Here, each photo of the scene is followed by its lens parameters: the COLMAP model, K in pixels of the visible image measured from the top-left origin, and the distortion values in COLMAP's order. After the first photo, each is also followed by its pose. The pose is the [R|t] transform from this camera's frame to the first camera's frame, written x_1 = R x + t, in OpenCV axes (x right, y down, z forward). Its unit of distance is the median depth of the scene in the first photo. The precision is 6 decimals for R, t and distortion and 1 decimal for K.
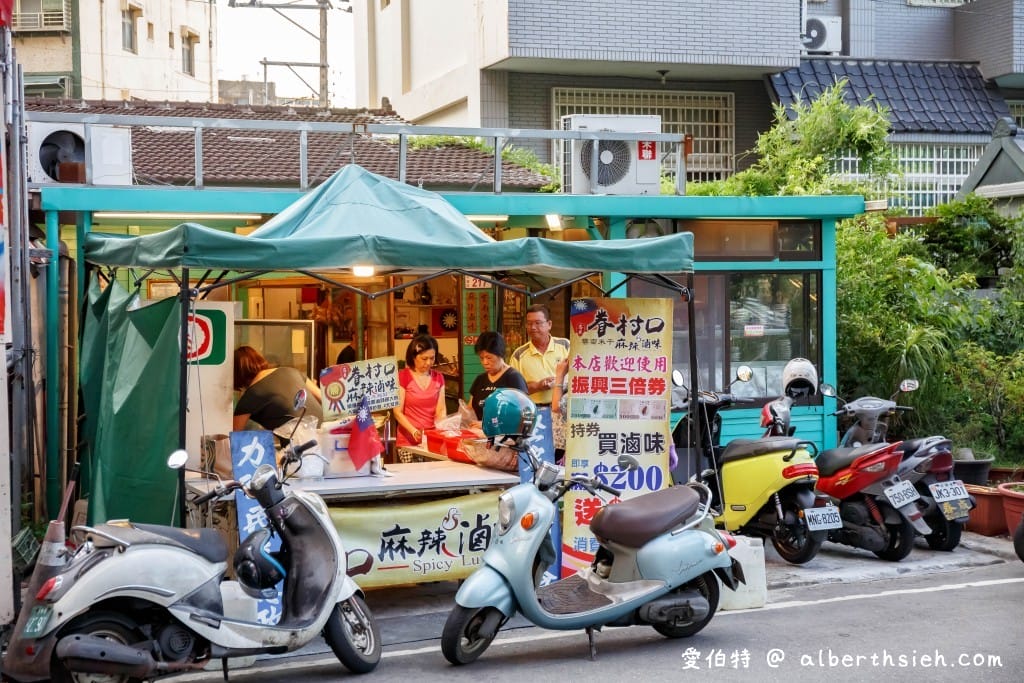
lens RADIAL K [[1600.3, 0, 512.5], [0, 1600.3, 338.7], [0, 0, 1]] dist [0.142655, 0.000000]
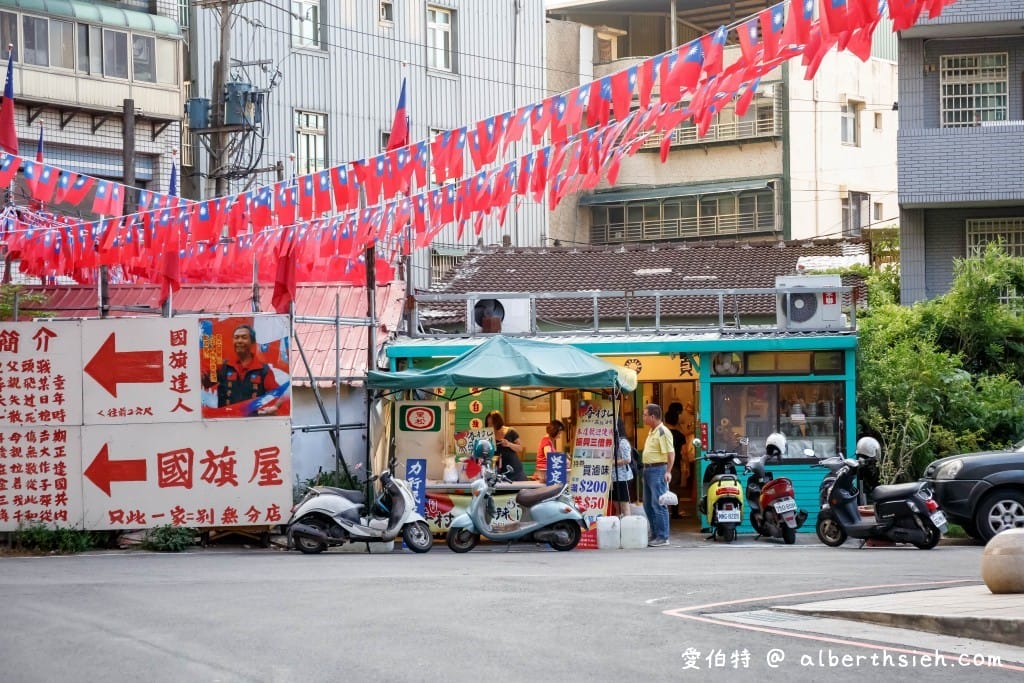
lens RADIAL K [[2084.4, 0, 512.0], [0, 2084.4, 344.4], [0, 0, 1]] dist [0.311330, 0.000000]
pose [[0.873272, -0.014885, -0.487006, 0.942883], [-0.007121, 0.999037, -0.043304, 0.014988], [0.487182, 0.041284, 0.872324, -1.027818]]
